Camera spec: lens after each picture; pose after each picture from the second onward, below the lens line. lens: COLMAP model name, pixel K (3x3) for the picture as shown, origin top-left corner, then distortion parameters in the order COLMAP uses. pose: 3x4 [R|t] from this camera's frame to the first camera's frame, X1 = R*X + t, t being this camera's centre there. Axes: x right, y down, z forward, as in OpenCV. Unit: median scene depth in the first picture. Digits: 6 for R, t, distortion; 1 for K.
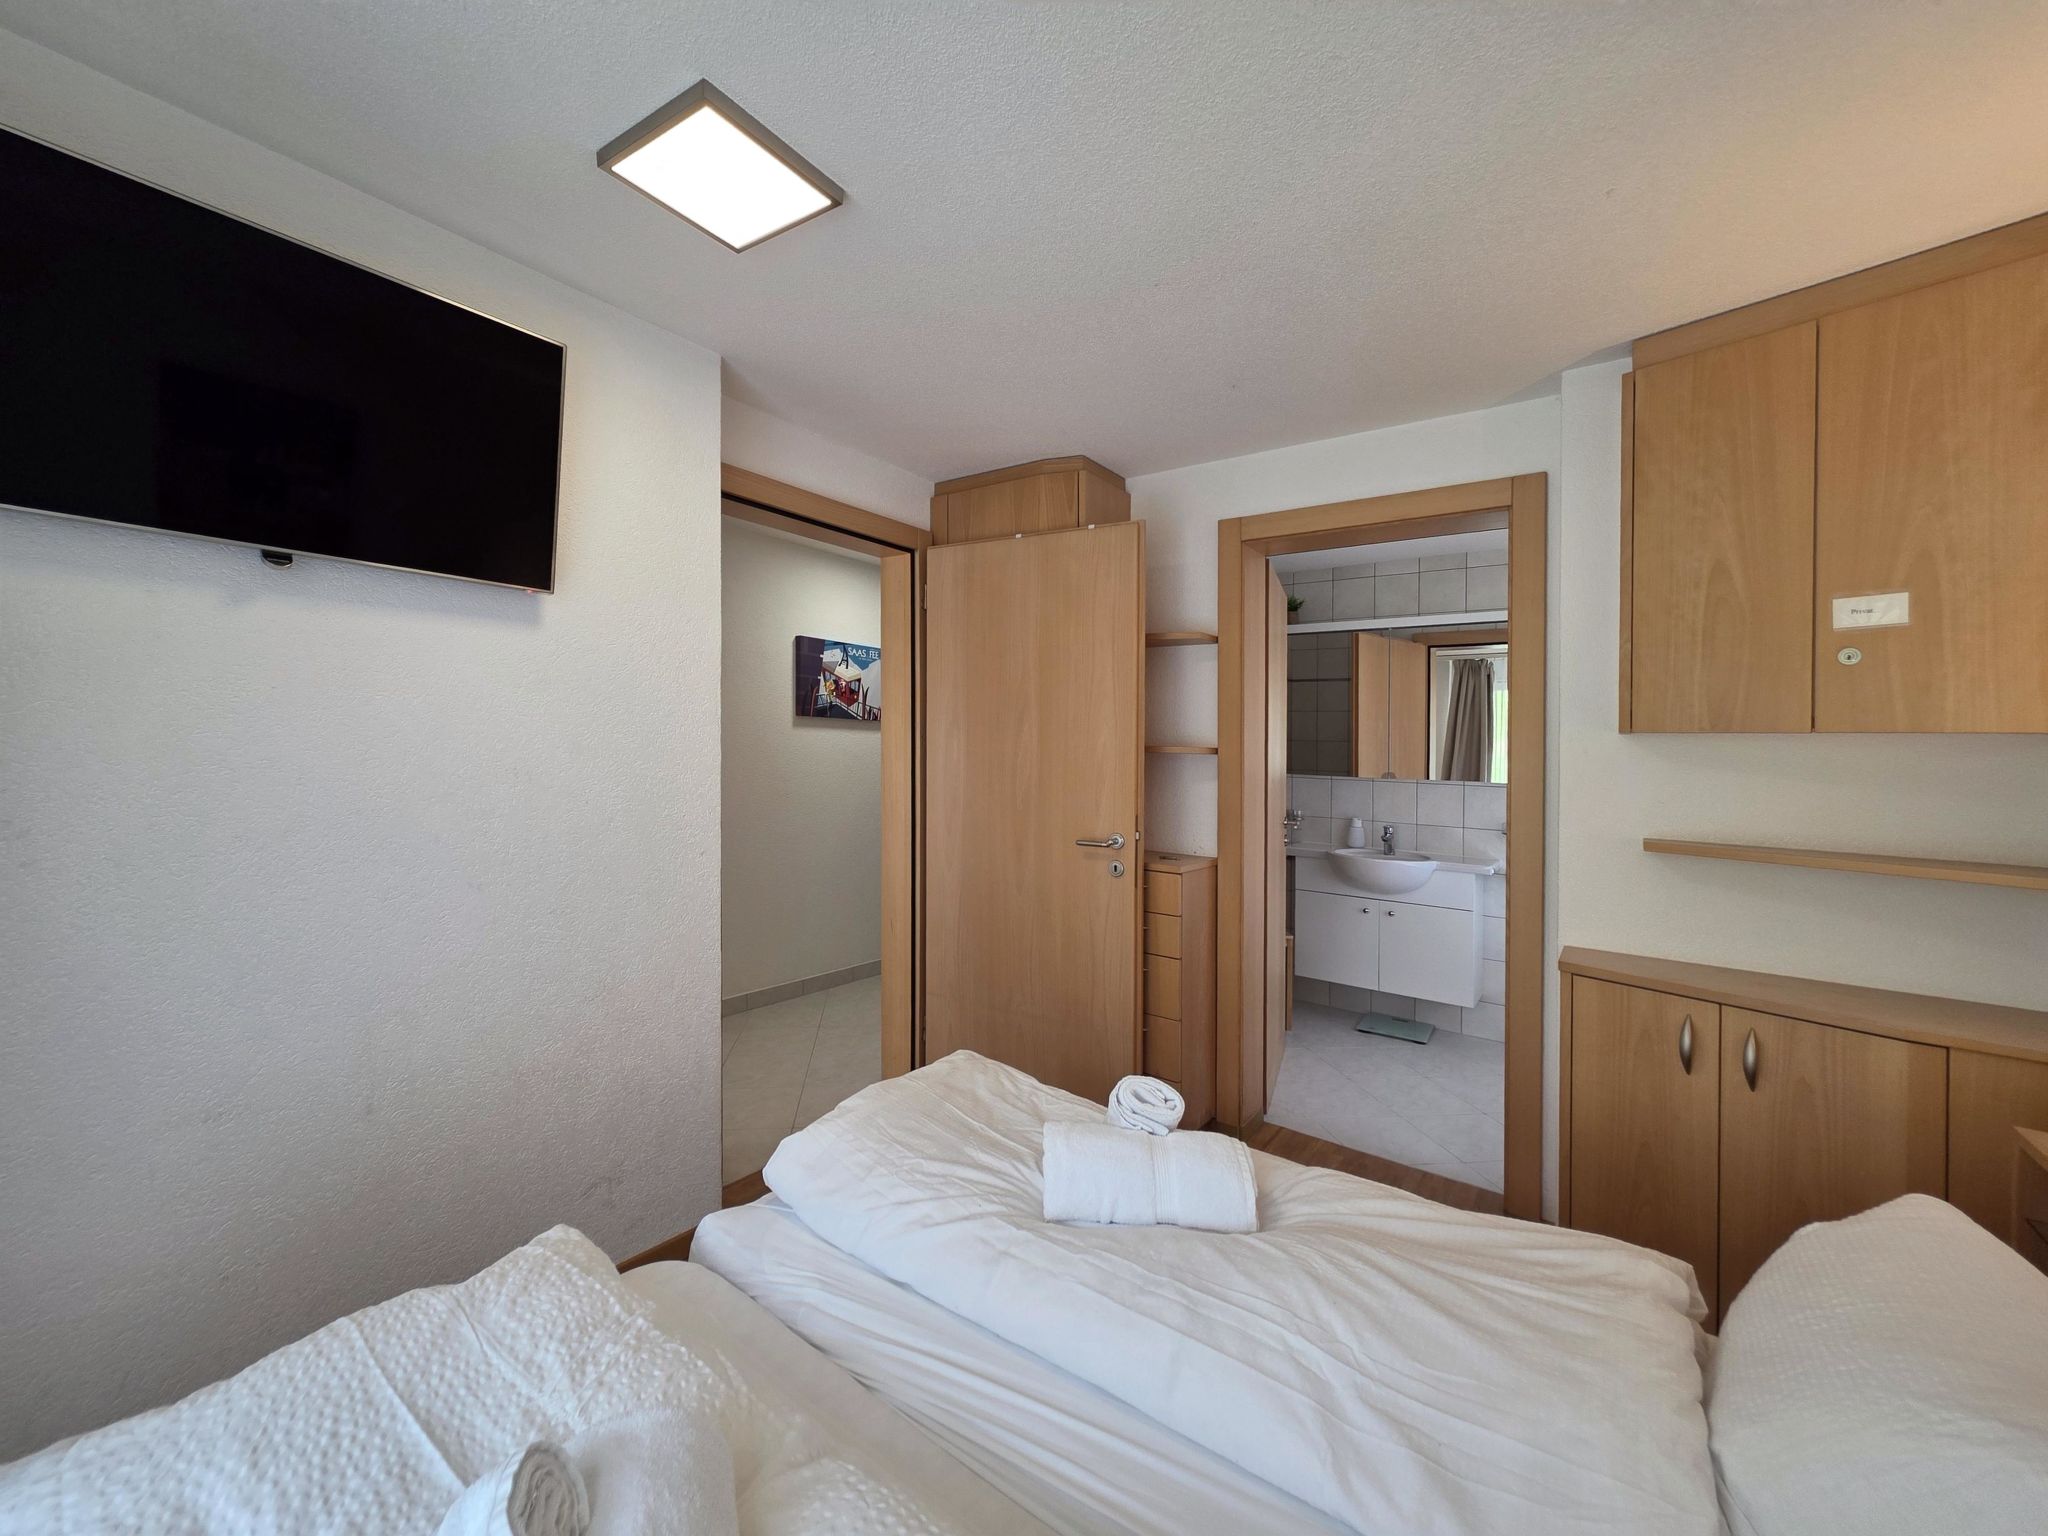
lens RADIAL K [[828.5, 0, 1016.3], [0, 828.5, 784.1], [0, 0, 1]] dist [0.001196, 0.000909]
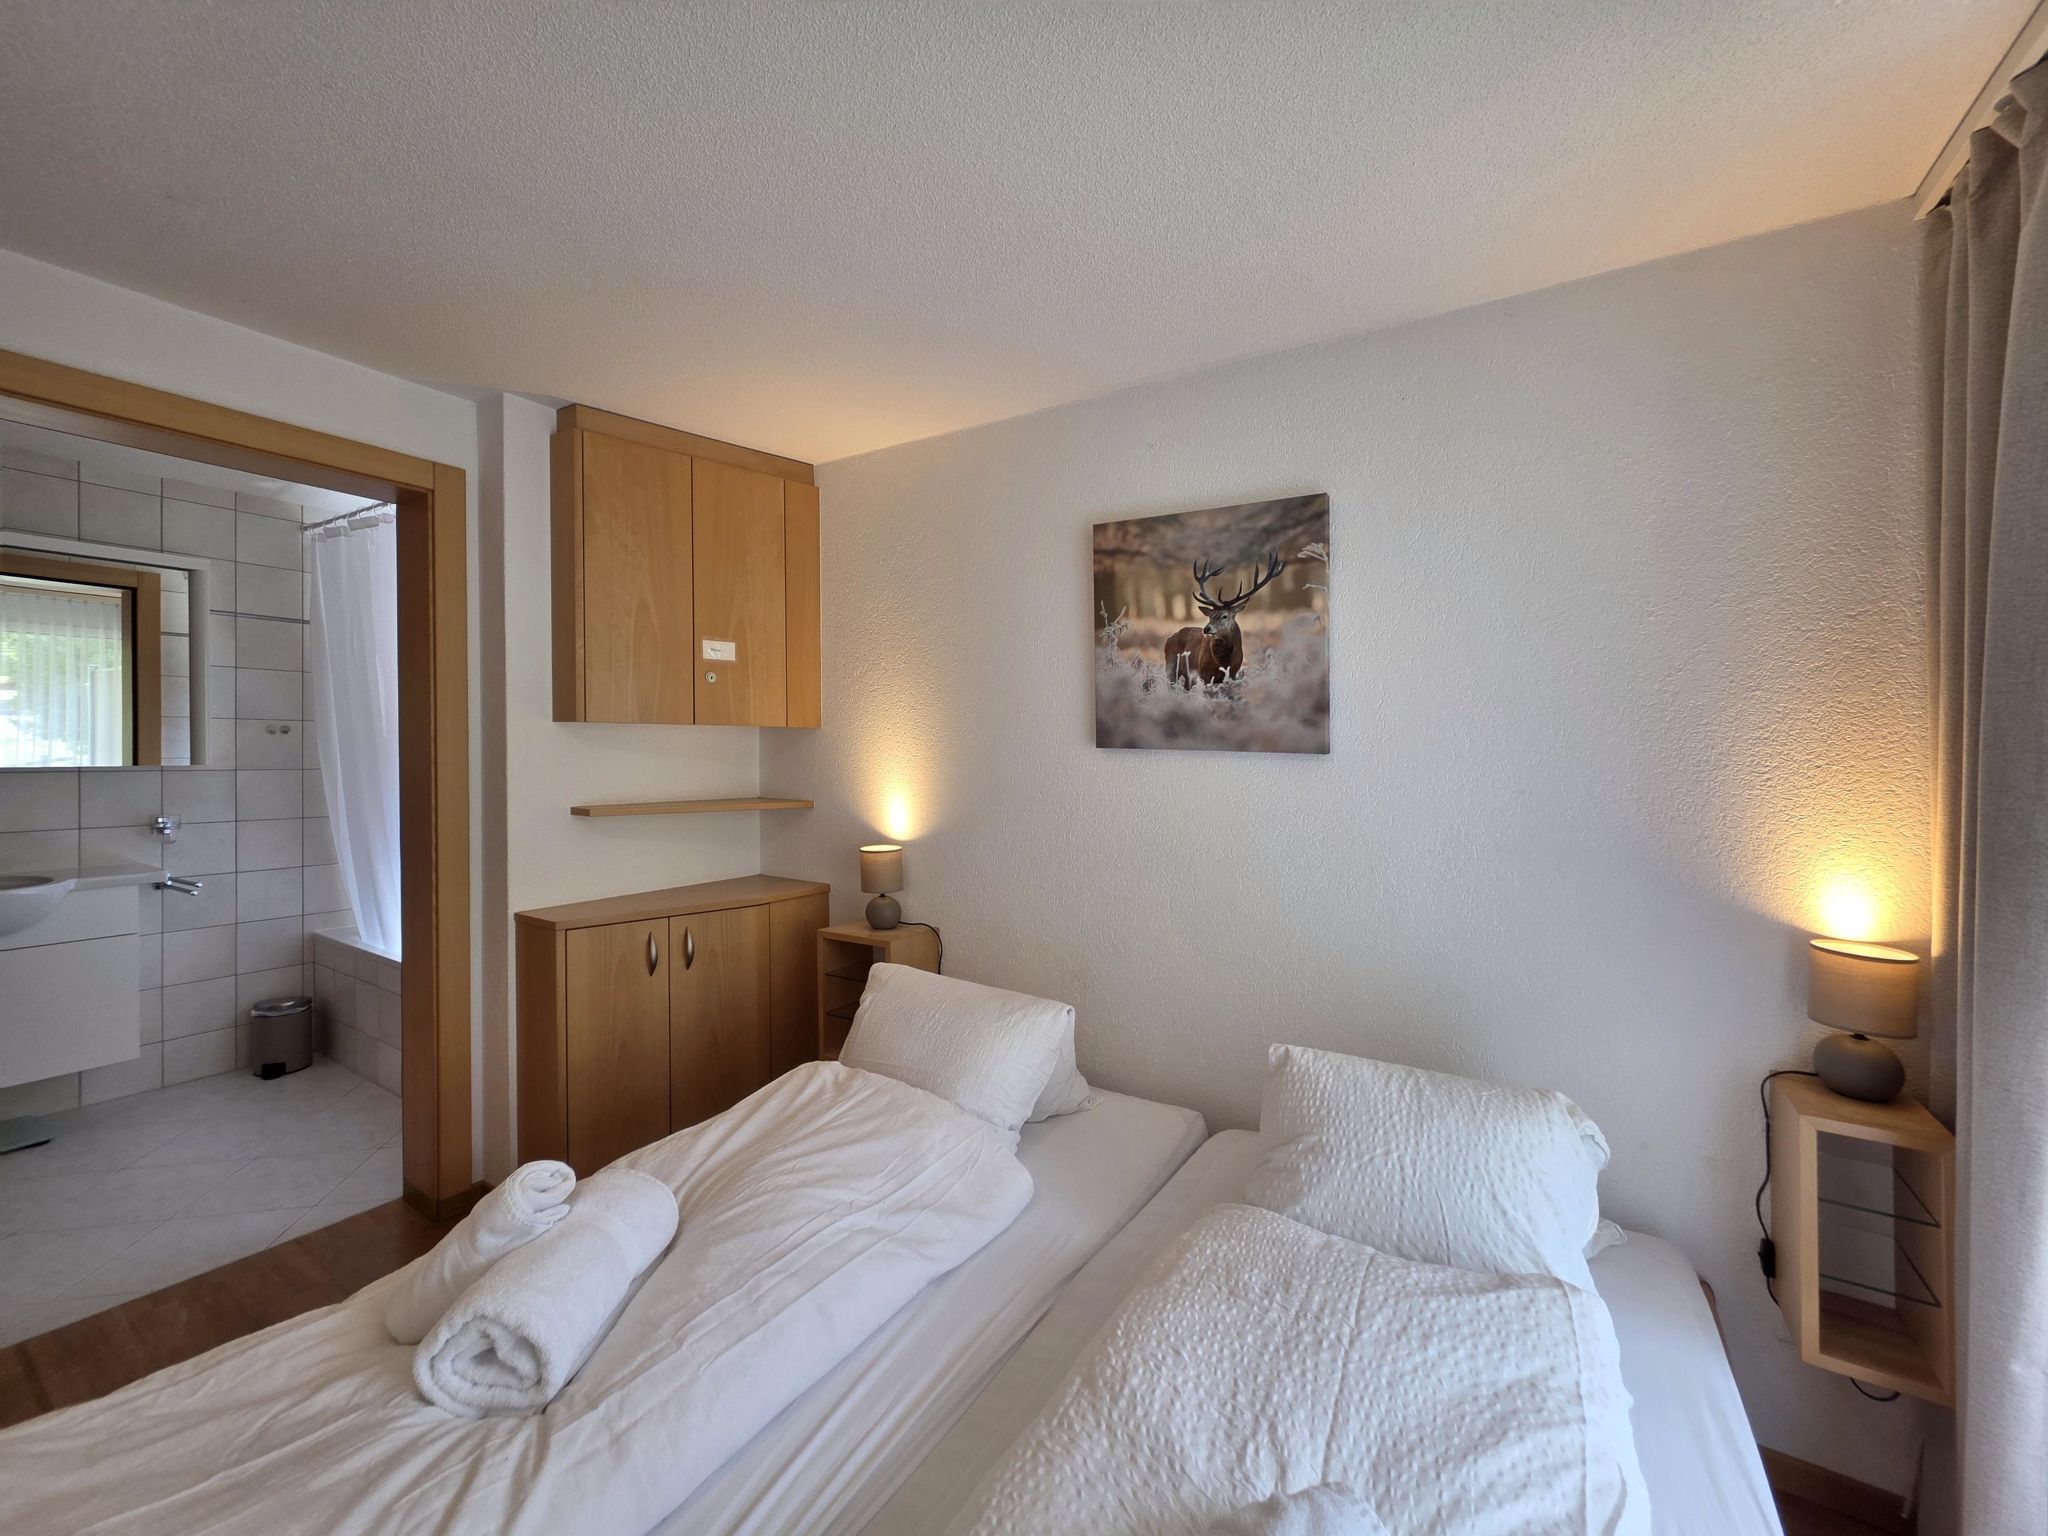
lens RADIAL K [[828.5, 0, 1000.6], [0, 828.5, 720.1], [0, 0, 1]] dist [0.001196, 0.000909]
pose [[-0.053309, -0.003395, 0.998572, -0.629346], [0.026181, 0.999646, 0.004796, -0.065491], [-0.998235, 0.026400, -0.053201, 0.541147]]
